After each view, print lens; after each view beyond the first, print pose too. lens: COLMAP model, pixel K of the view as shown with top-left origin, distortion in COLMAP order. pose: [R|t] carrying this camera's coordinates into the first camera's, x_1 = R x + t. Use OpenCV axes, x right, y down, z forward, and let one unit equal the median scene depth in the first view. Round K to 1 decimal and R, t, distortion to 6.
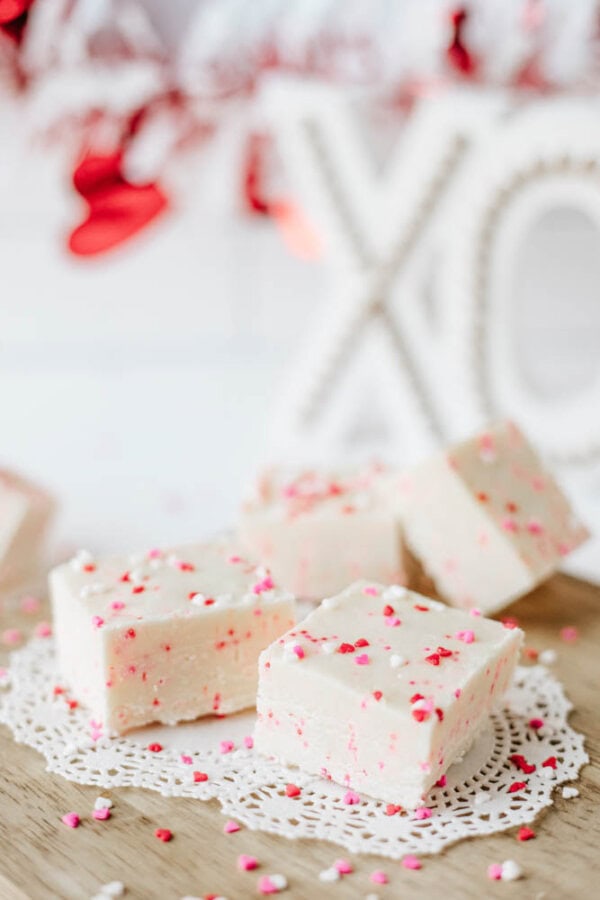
lens RADIAL K [[1433.5, 0, 300.0], [0, 1433.5, 450.0], [0, 0, 1]] dist [-0.211673, 0.006947]
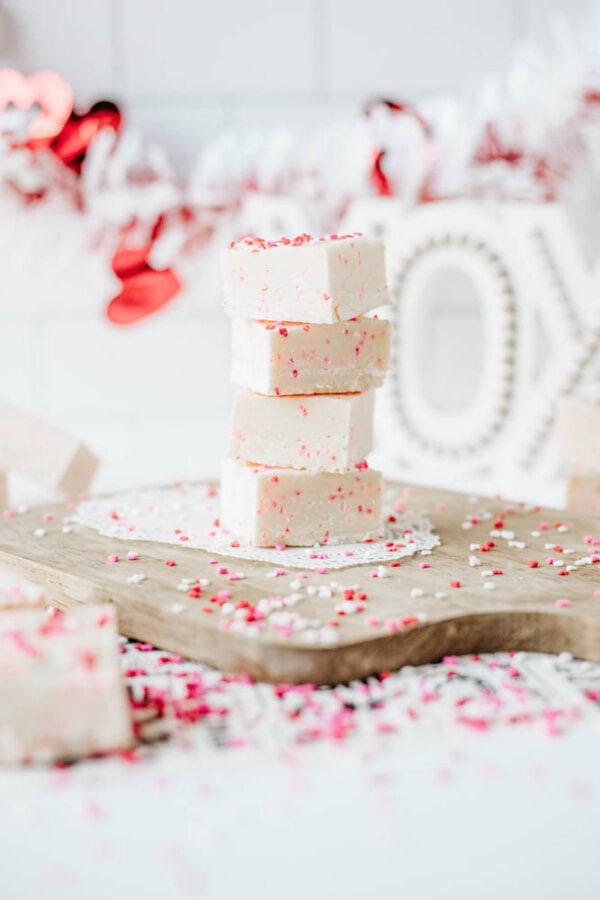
lens RADIAL K [[1355.2, 0, 300.0], [0, 1355.2, 450.0], [0, 0, 1]] dist [-0.214107, -0.012113]
pose [[0.999996, 0.002772, 0.000649, 0.048254], [-0.002607, 0.983269, -0.182141, 0.407703], [-0.001143, 0.182139, 0.983272, -0.524281]]
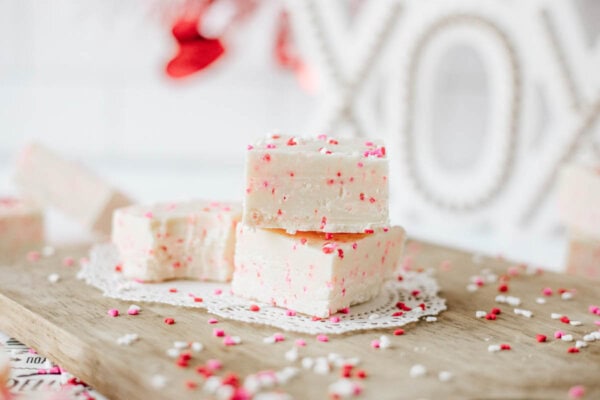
lens RADIAL K [[955.6, 0, 320.5], [0, 955.6, 200.4], [0, 0, 1]] dist [-0.211673, 0.006947]
pose [[0.998828, 0.042536, -0.023106, 0.087529], [-0.045815, 0.984800, -0.167538, 0.295995], [0.015628, 0.168401, 0.985595, -0.066954]]
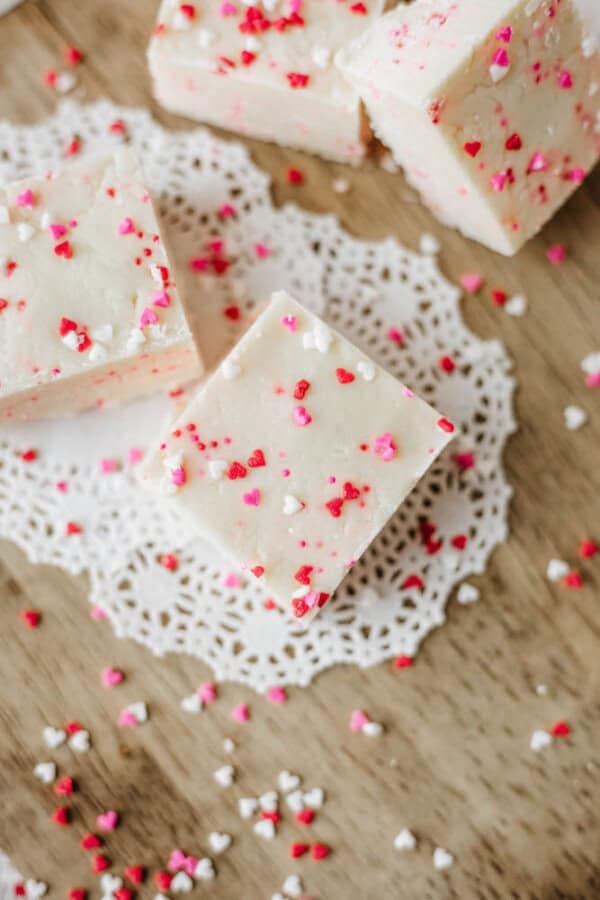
lens RADIAL K [[1493.8, 0, 313.6], [0, 1493.8, 450.0], [0, 0, 1]] dist [-0.187066, -0.025920]
pose [[0.993335, 0.111416, 0.029534, 0.050809], [-0.080647, 0.488739, 0.868694, -0.648711], [0.082352, -0.865286, 0.494467, 0.585079]]
